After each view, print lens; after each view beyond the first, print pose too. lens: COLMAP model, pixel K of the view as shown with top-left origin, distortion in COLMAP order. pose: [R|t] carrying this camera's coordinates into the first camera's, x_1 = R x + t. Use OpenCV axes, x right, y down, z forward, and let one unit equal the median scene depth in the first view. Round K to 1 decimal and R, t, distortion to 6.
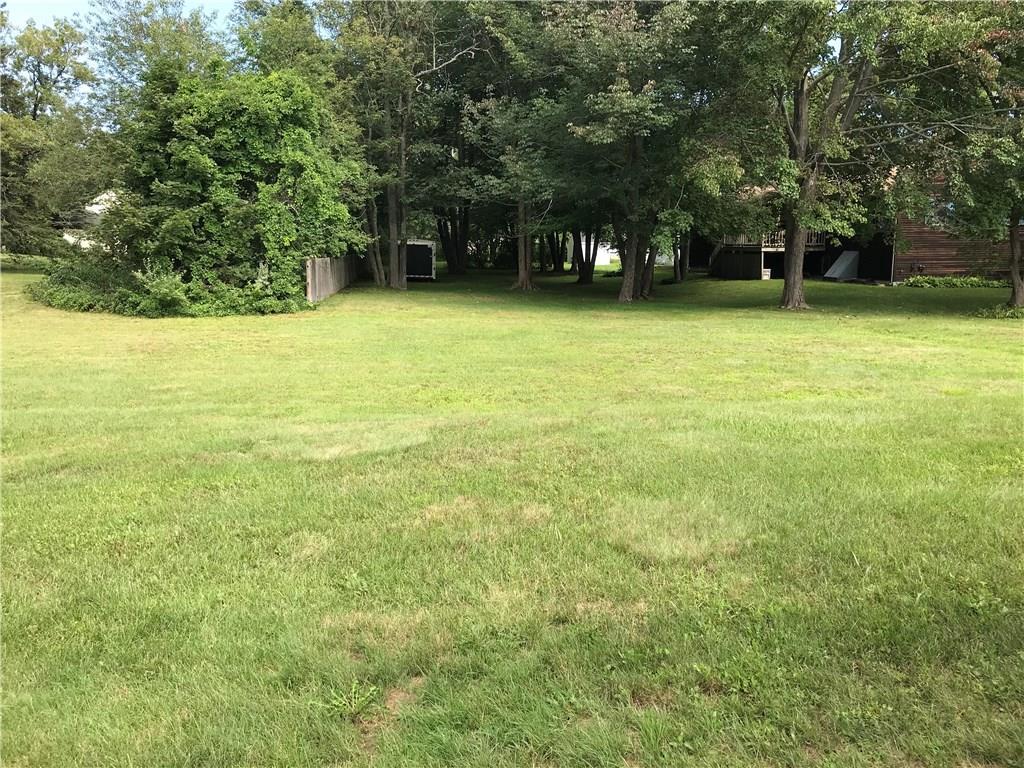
lens RADIAL K [[849.2, 0, 513.9], [0, 849.2, 382.1], [0, 0, 1]] dist [0.022377, -0.006867]
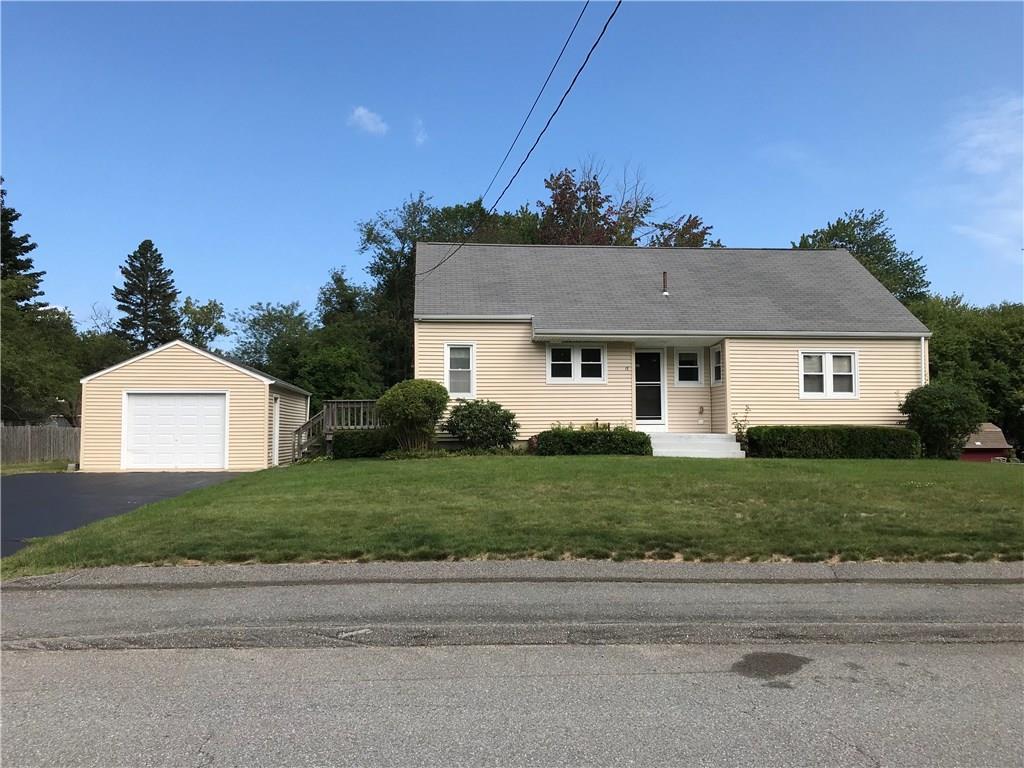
lens RADIAL K [[849.2, 0, 511.2], [0, 849.2, 384.3], [0, 0, 1]] dist [0.022377, -0.006867]
pose [[0.999584, -0.009954, -0.027078, 0.172232], [0.003802, 0.975857, -0.218378, 0.171656], [0.028599, 0.218184, 0.975489, -0.900810]]
